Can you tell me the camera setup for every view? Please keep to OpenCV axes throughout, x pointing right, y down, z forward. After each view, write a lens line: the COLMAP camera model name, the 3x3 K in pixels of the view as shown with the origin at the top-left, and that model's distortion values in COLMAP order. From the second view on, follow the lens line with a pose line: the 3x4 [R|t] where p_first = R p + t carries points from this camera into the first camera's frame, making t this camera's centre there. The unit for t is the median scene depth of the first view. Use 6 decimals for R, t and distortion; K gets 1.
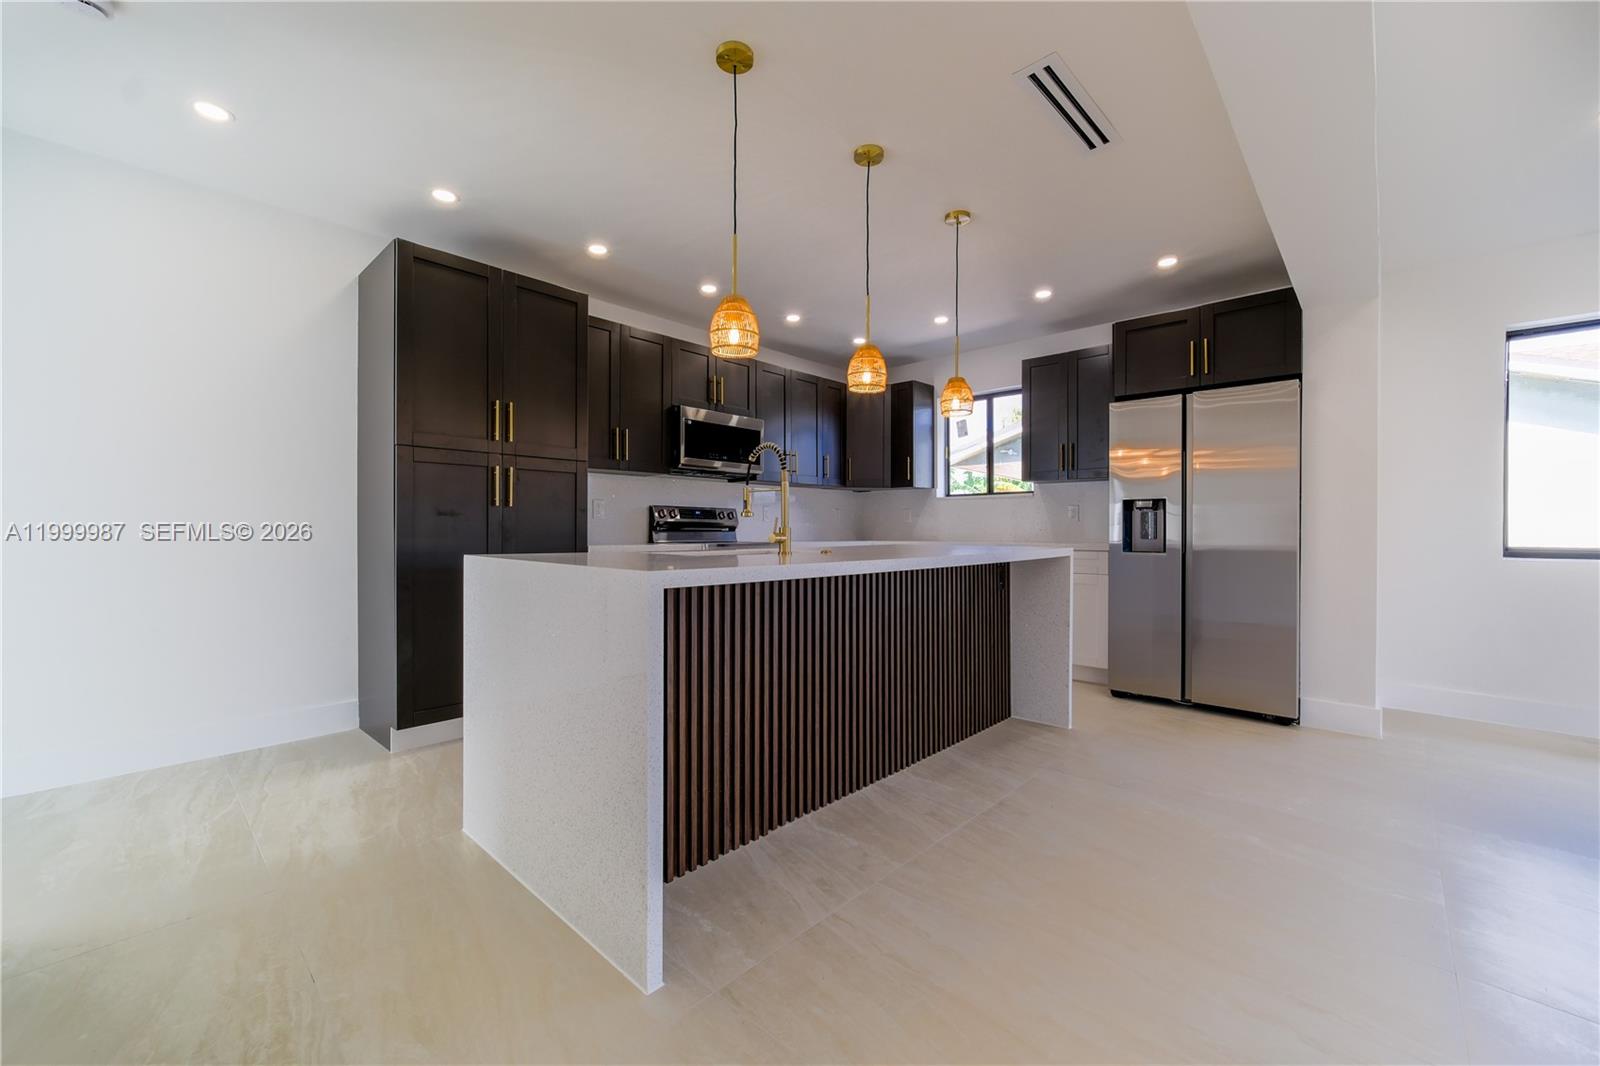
lens RADIAL K [[645.7, 0, 800.0], [0, 645.7, 533.0], [0, 0, 1]] dist [-0.008847, 0.000127]
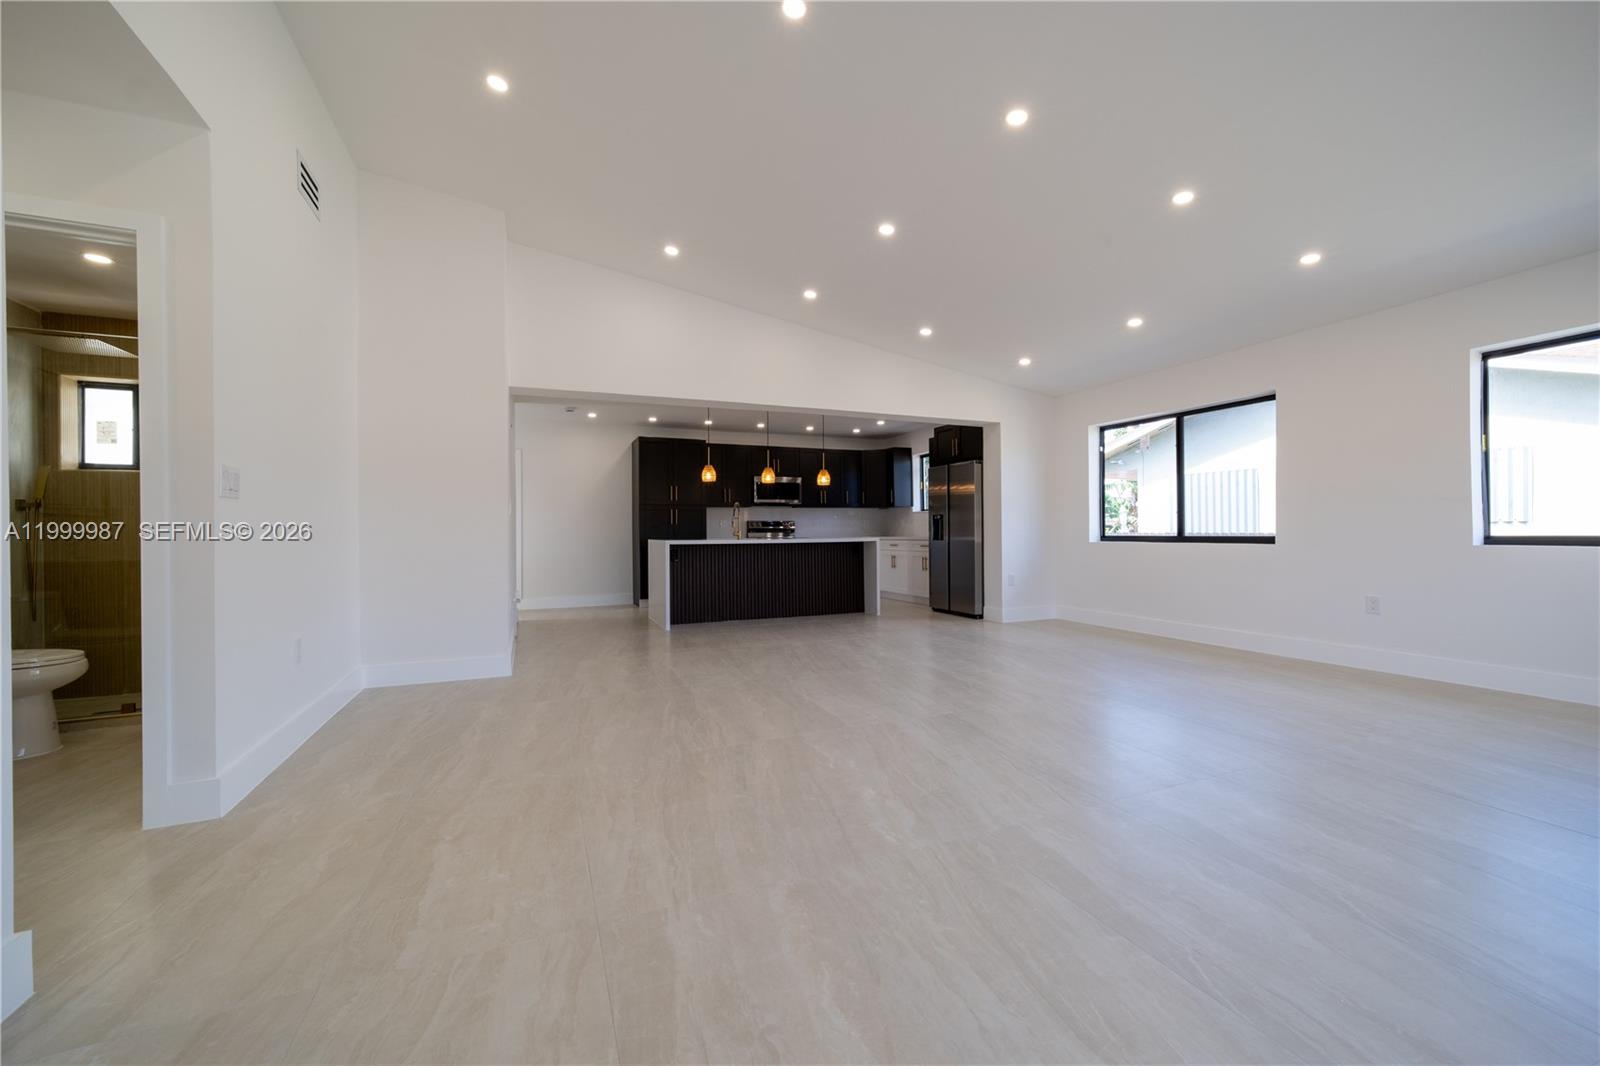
lens RADIAL K [[635.4, 0, 800.0], [0, 635.4, 533.0], [0, 0, 1]] dist [-0.009379, 0.003136]
pose [[0.915359, -0.014094, -0.402393, 0.788351], [0.013765, 0.999898, -0.003709, 0.008348], [0.402404, -0.002144, 0.915460, -0.889934]]
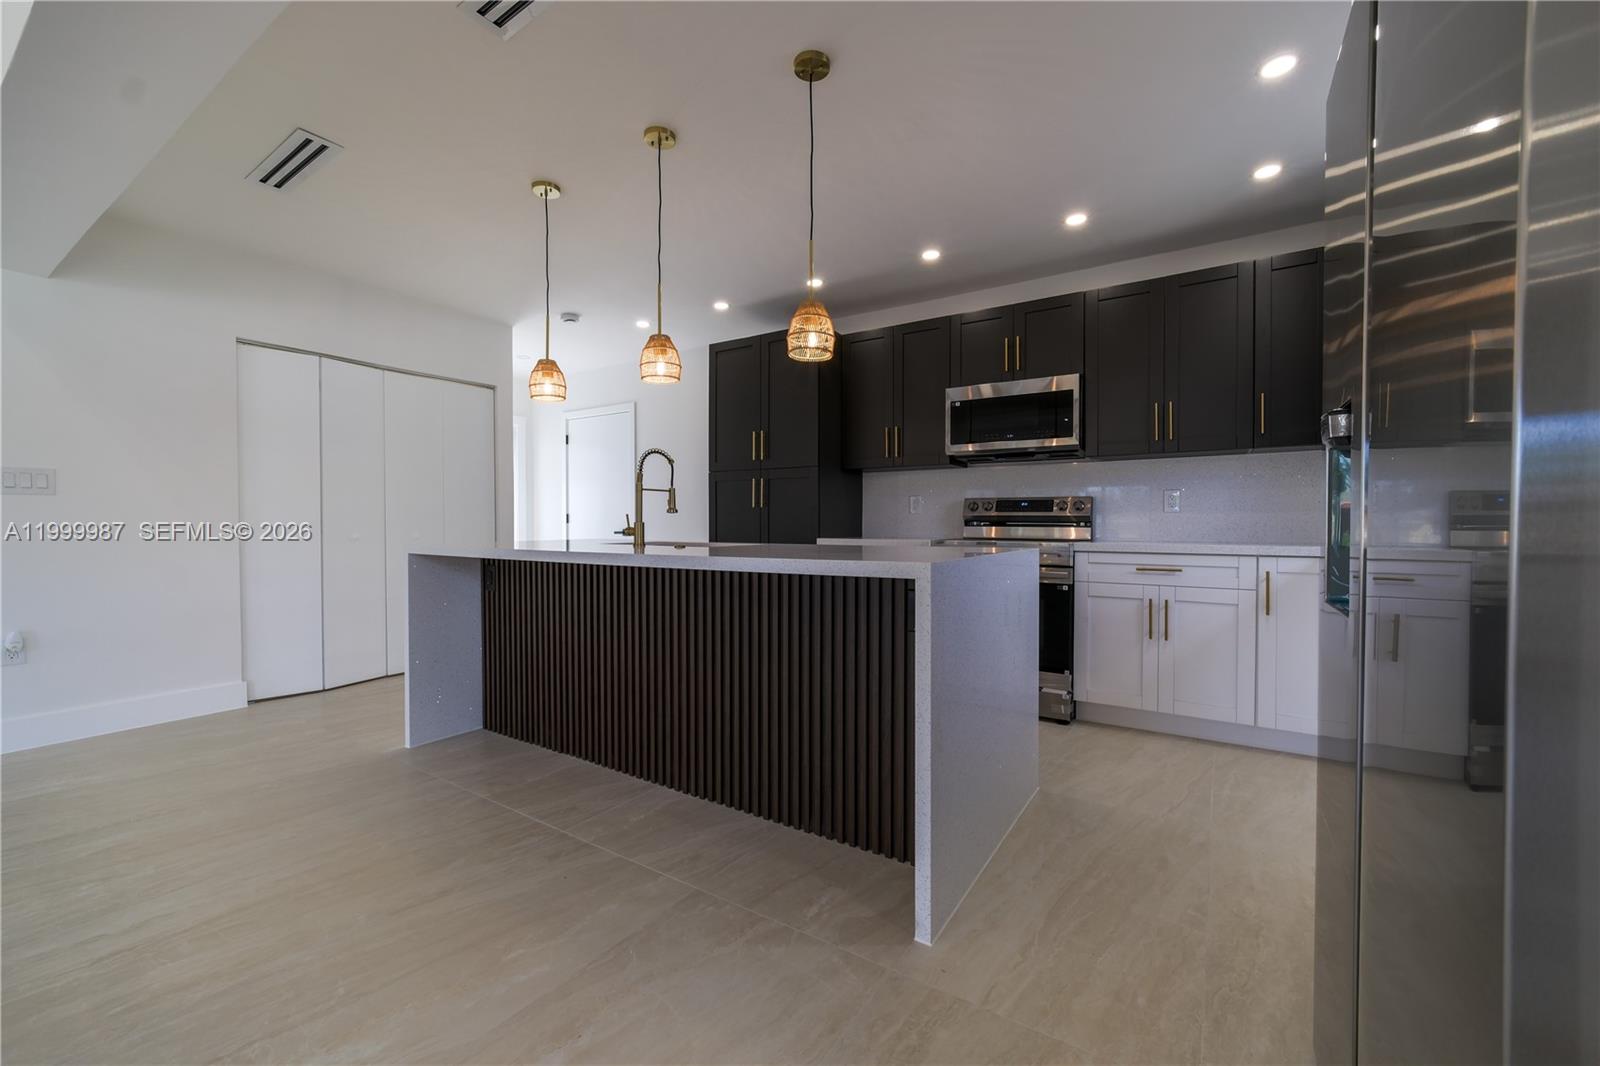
lens RADIAL K [[635.4, 0, 800.0], [0, 635.4, 533.0], [0, 0, 1]] dist [-0.009379, 0.003136]
pose [[0.163207, 0.006216, -0.986572, 0.625152], [-0.005667, 0.999970, 0.005363, 0.002717], [0.986576, 0.004715, 0.163237, 0.607188]]
